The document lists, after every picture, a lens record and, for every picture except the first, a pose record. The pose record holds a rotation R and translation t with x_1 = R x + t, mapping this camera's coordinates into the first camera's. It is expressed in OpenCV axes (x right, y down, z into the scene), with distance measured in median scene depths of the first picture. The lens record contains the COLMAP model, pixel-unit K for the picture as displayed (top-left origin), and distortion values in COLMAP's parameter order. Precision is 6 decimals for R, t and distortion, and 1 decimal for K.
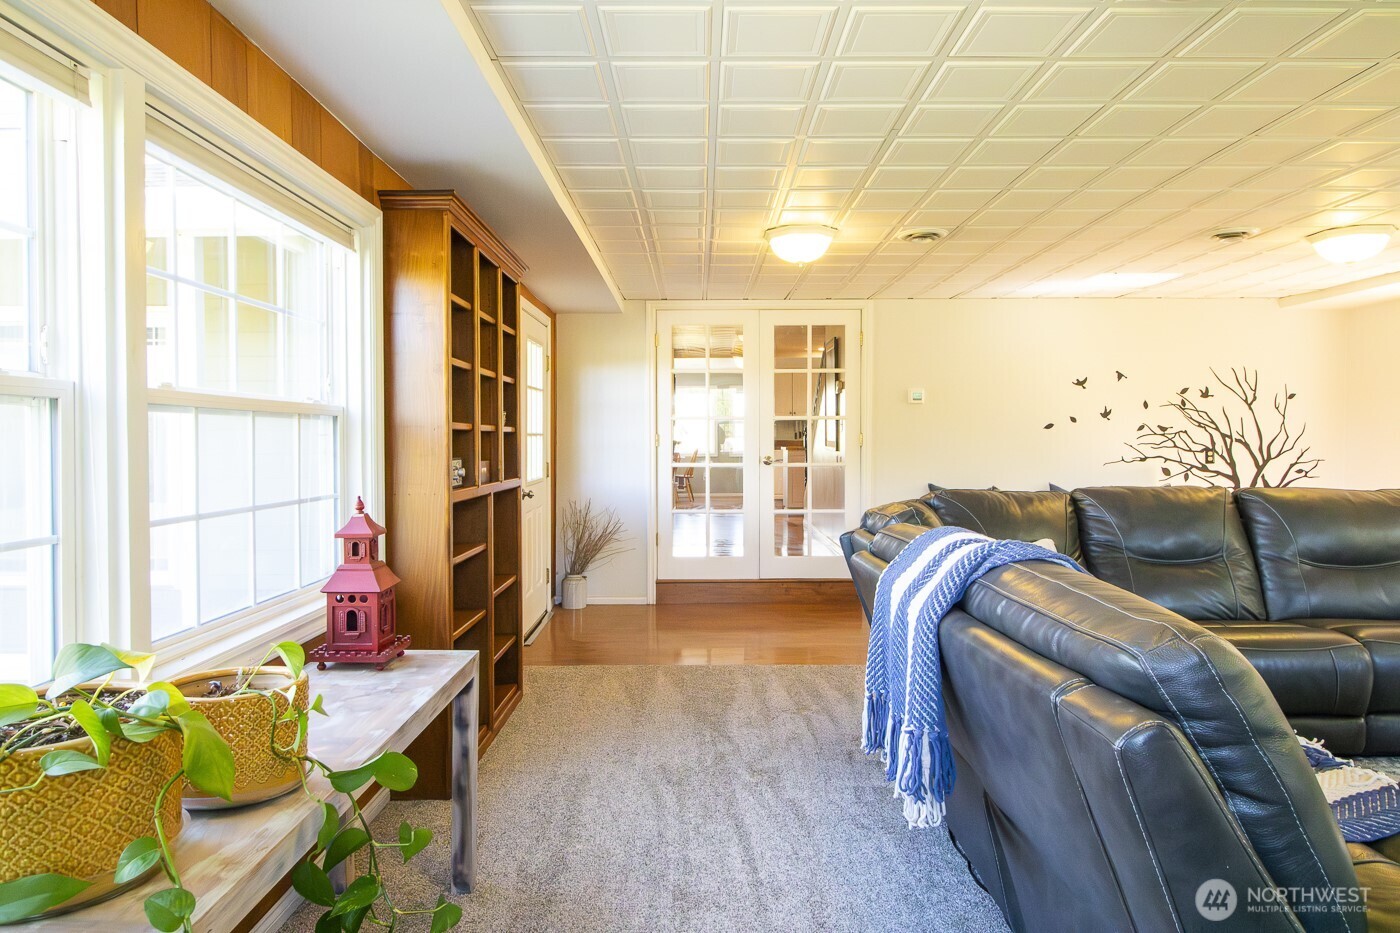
lens RADIAL K [[893.2, 0, 700.7], [0, 893.2, 461.8], [0, 0, 1]] dist [-0.003649, -0.002405]
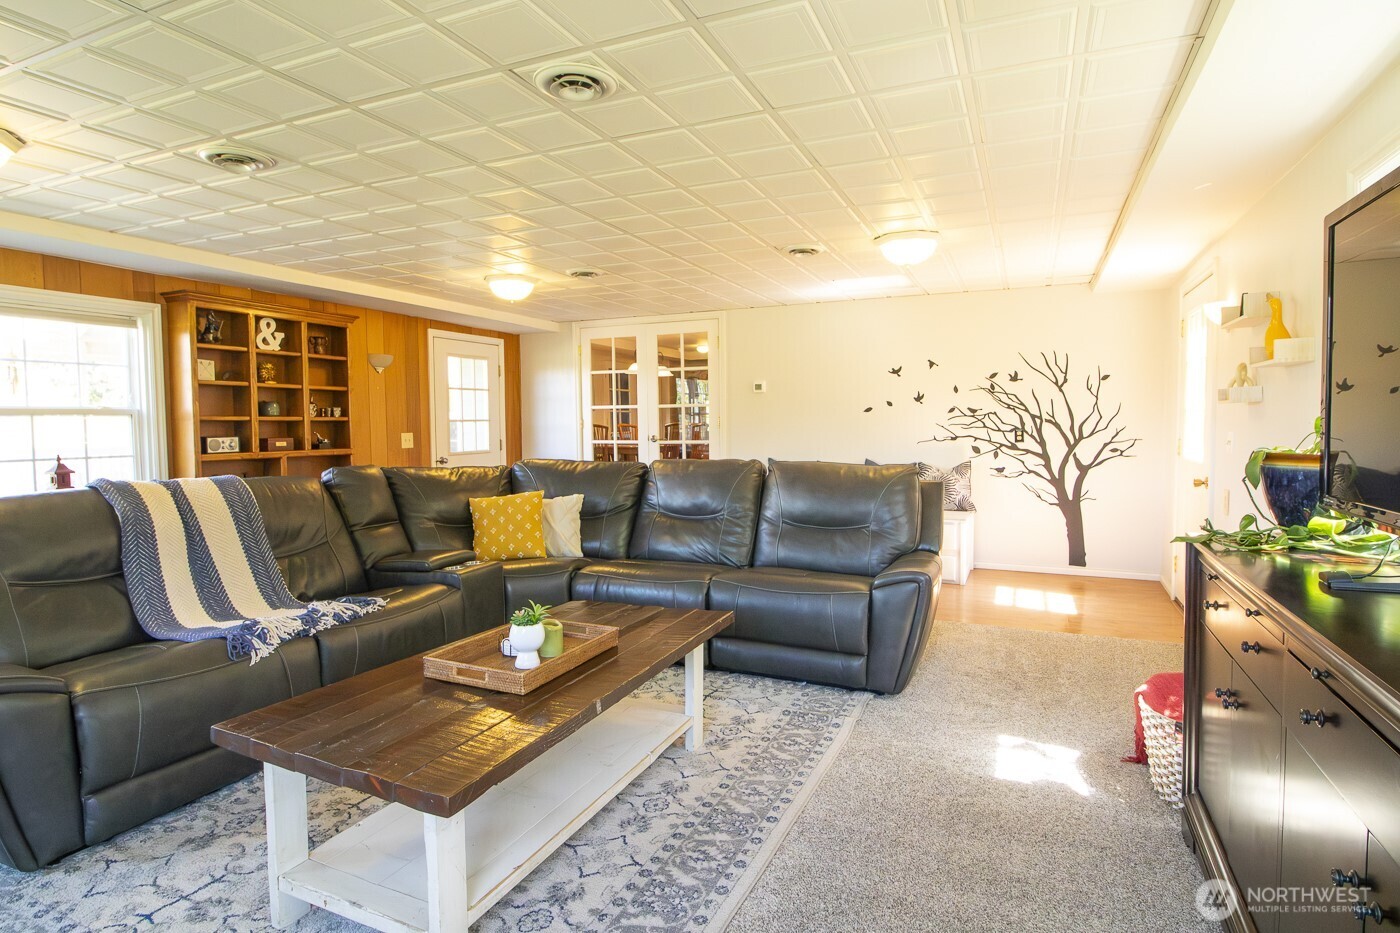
lens RADIAL K [[752.3, 0, 697.4], [0, 752.3, 463.5], [0, 0, 1]] dist [-0.018636, -0.000381]
pose [[0.909125, 0.015529, -0.416234, 0.595130], [-0.002745, 0.999506, 0.031293, 0.000145], [0.416514, -0.027307, 0.908719, 0.015084]]
